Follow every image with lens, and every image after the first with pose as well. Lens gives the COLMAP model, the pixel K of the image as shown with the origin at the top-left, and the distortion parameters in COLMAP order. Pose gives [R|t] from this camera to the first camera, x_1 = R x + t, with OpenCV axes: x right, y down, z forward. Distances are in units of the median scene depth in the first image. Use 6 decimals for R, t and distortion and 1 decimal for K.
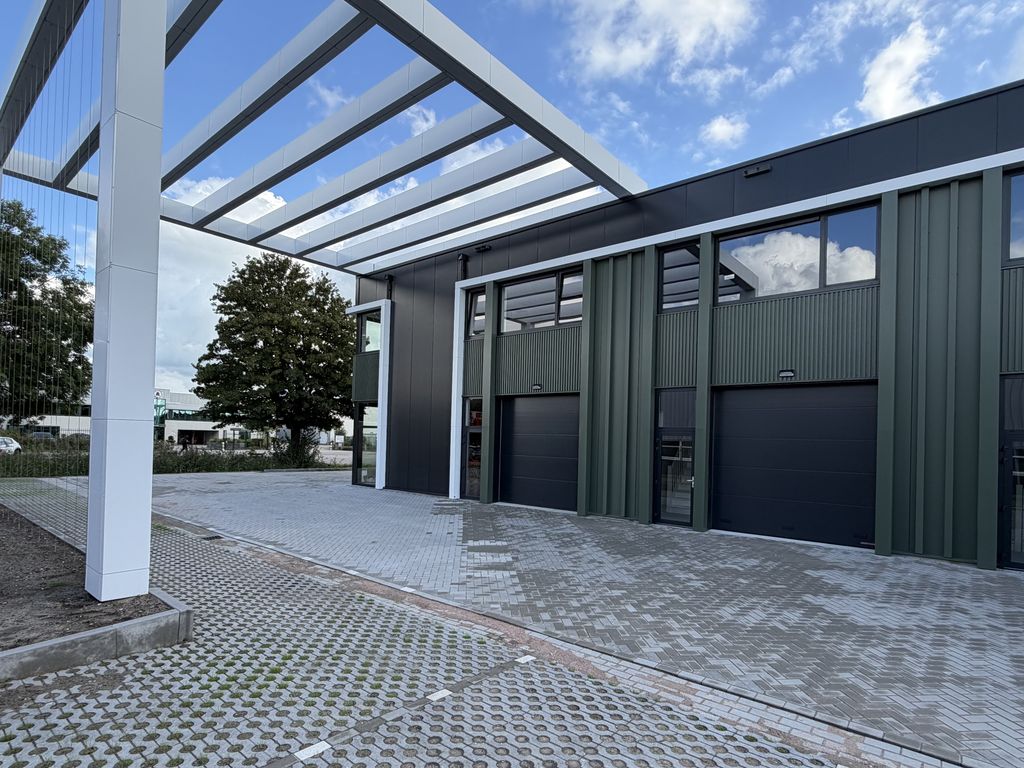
lens RADIAL K [[529.2, 0, 512.1], [0, 529.2, 420.4], [0, 0, 1]] dist [-0.001328, -0.000031]
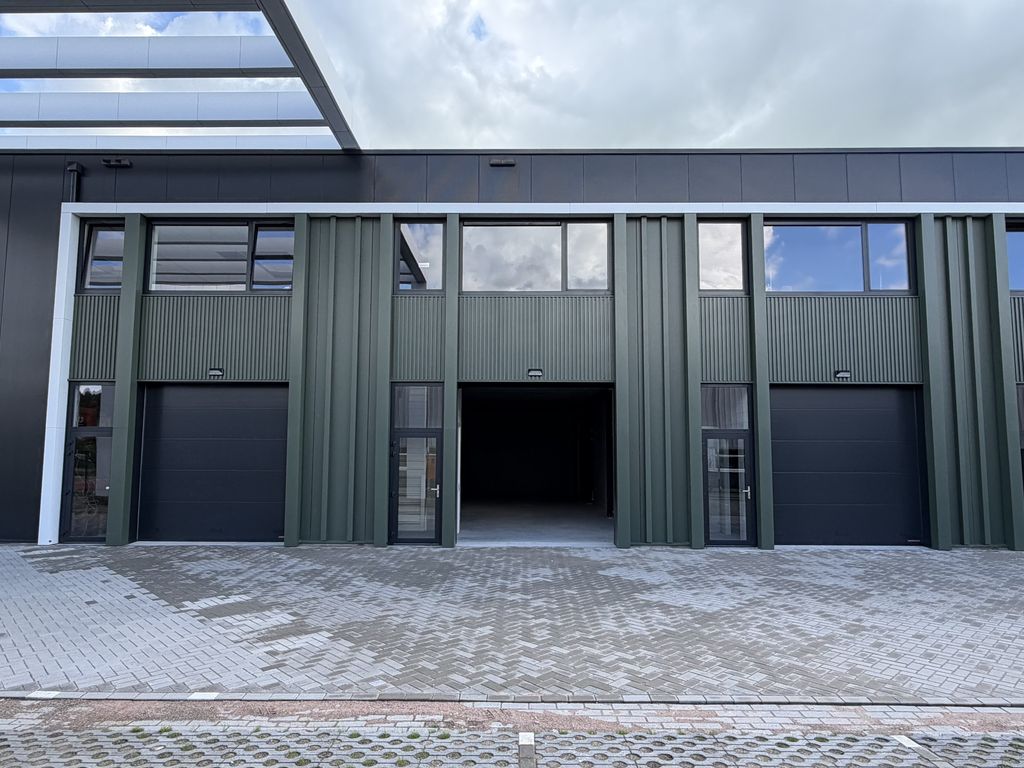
lens RADIAL K [[619.5, 0, 512.0], [0, 619.5, 384.0], [0, 0, 1]] dist [-0.002662, 0.000851]
pose [[0.780731, 0.045423, 0.623214, -0.319983], [-0.005169, 0.997790, -0.066249, 0.012301], [-0.624846, 0.048501, 0.779240, 0.191415]]
